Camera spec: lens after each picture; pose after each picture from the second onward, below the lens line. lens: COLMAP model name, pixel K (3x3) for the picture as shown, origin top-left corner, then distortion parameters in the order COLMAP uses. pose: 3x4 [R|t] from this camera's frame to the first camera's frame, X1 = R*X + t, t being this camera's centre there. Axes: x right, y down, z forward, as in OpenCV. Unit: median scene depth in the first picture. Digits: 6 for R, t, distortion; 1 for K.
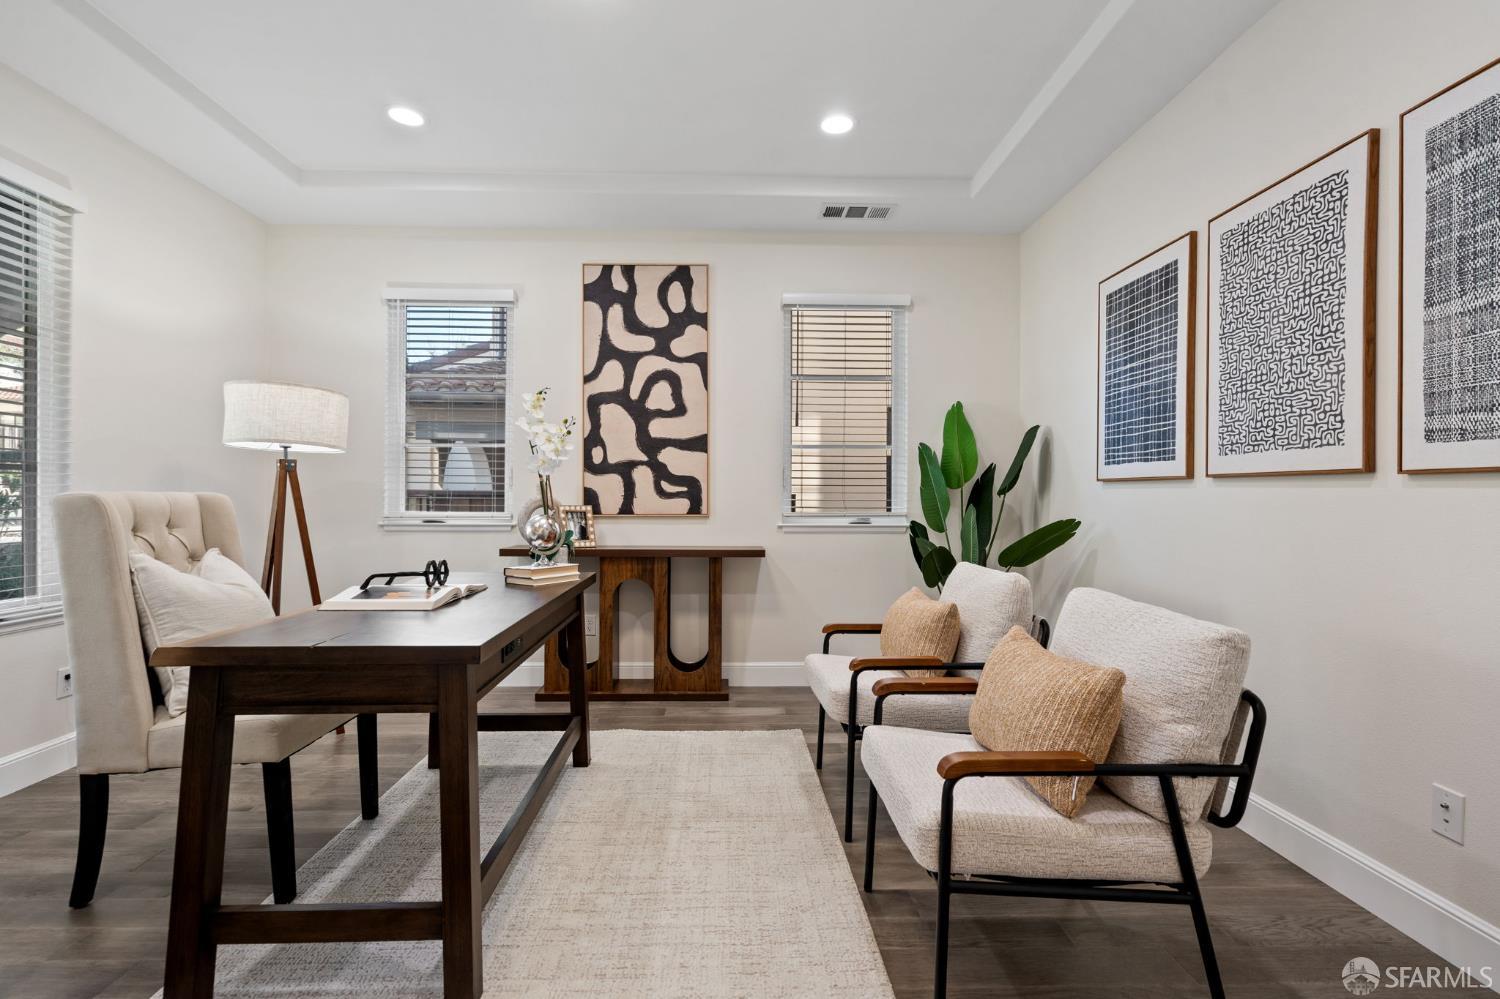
lens RADIAL K [[682.5, 0, 742.5], [0, 682.5, 497.0], [0, 0, 1]] dist [0.001974, 0.000505]
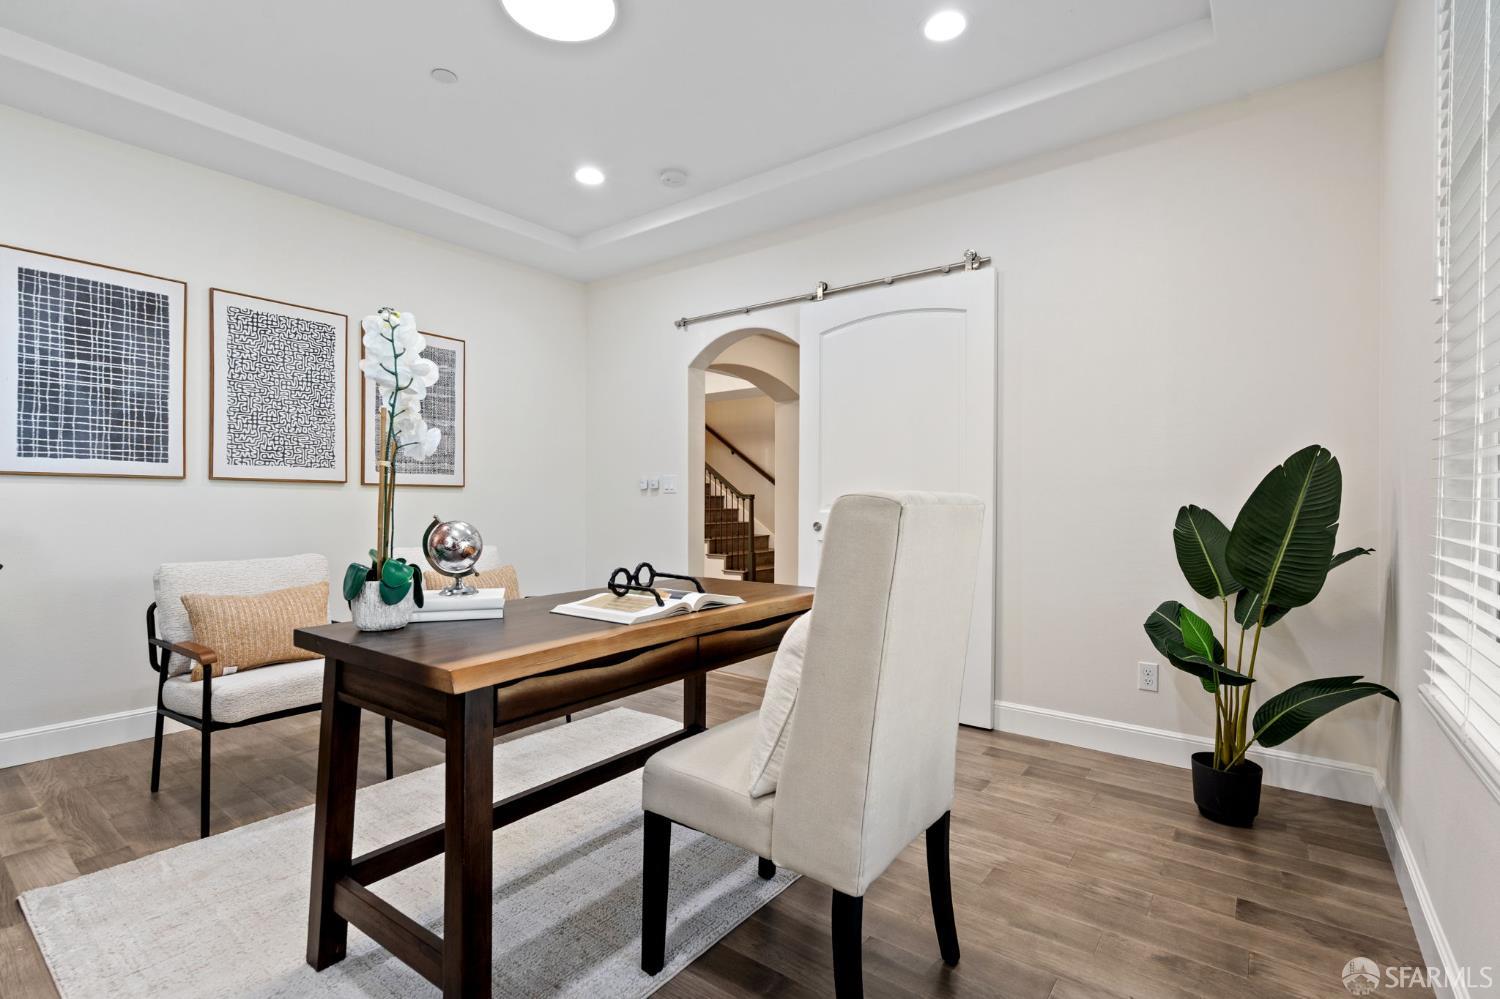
lens RADIAL K [[682.5, 0, 742.5], [0, 682.5, 497.0], [0, 0, 1]] dist [0.001974, 0.000505]
pose [[-0.774667, -0.007295, 0.632328, -0.894320], [-0.010541, 0.999943, -0.001377, -0.002481], [-0.632282, -0.007732, -0.774700, 1.264256]]
